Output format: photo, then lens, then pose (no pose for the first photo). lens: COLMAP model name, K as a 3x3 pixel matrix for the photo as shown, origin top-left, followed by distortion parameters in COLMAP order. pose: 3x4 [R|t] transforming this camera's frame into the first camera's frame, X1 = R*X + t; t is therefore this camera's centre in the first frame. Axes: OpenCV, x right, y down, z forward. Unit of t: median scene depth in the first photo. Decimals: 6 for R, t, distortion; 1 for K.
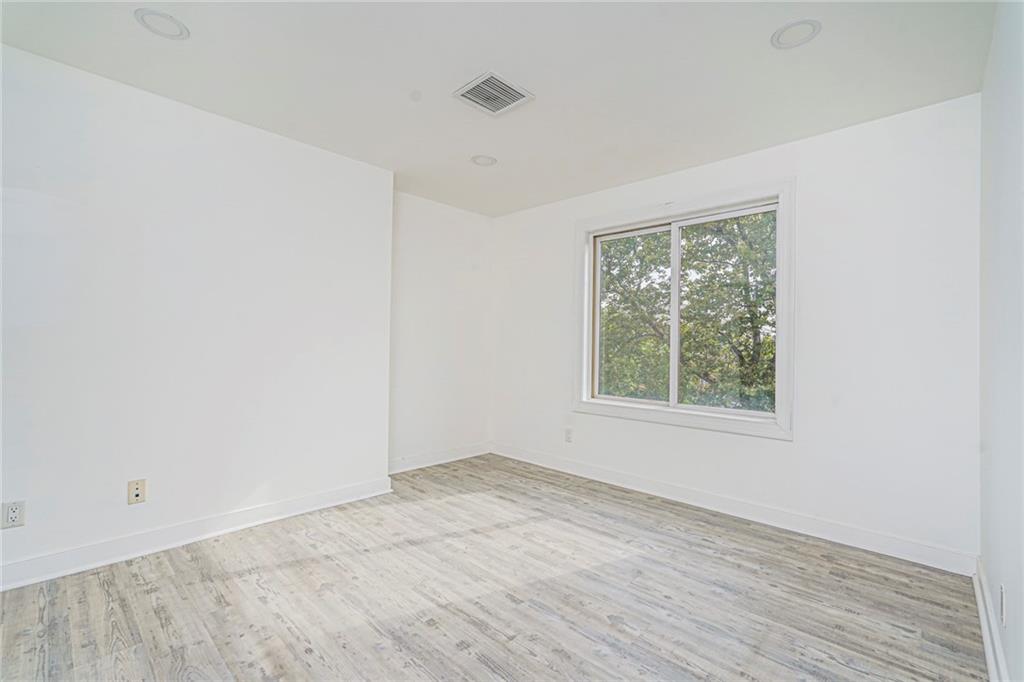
lens RADIAL K [[450.4, 0, 510.0], [0, 450.4, 344.0], [0, 0, 1]] dist [-0.013365, 0.006211]
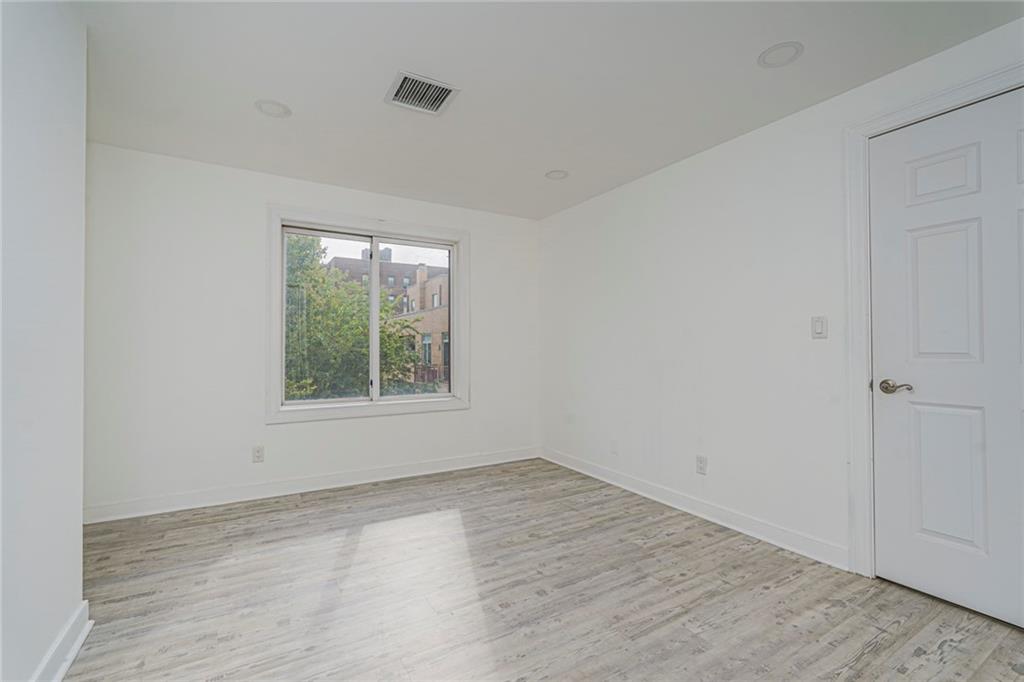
lens RADIAL K [[450.4, 0, 518.8], [0, 450.4, 344.9], [0, 0, 1]] dist [-0.013365, 0.006211]
pose [[0.256529, -0.008822, 0.966496, -0.753282], [0.001724, 0.999961, 0.008670, -0.010244], [-0.966535, -0.000558, 0.256534, 0.430696]]
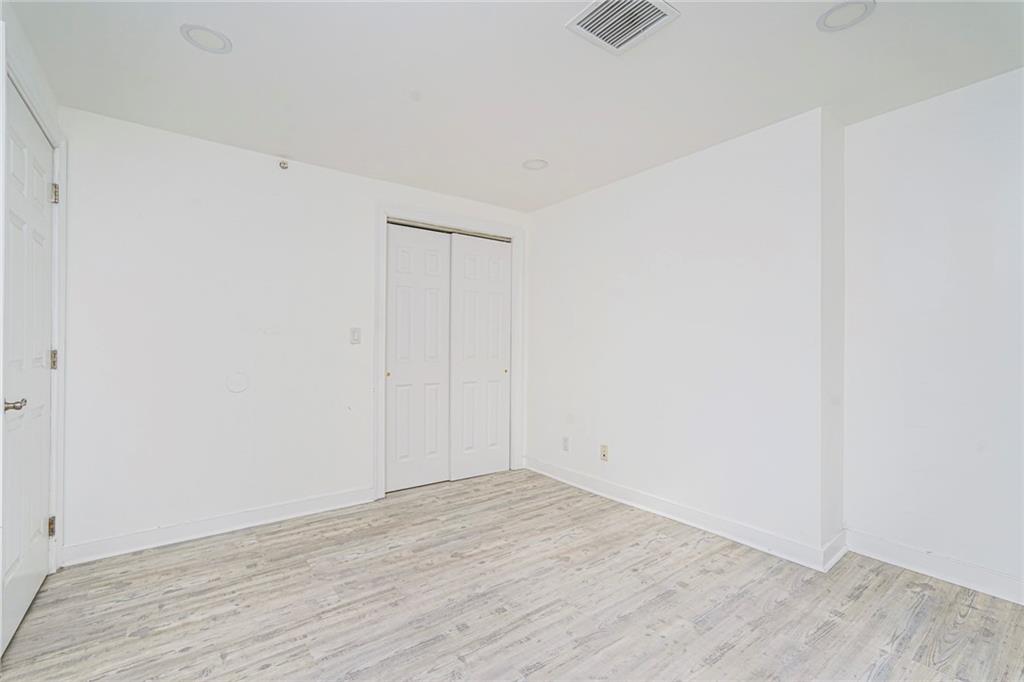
lens RADIAL K [[450.4, 0, 517.1], [0, 450.4, 346.3], [0, 0, 1]] dist [-0.013365, 0.006211]
pose [[-0.154691, -0.015587, -0.987840, 0.567081], [-0.001633, 0.999878, -0.015521, -0.003235], [0.987962, -0.000788, -0.154698, 0.754433]]
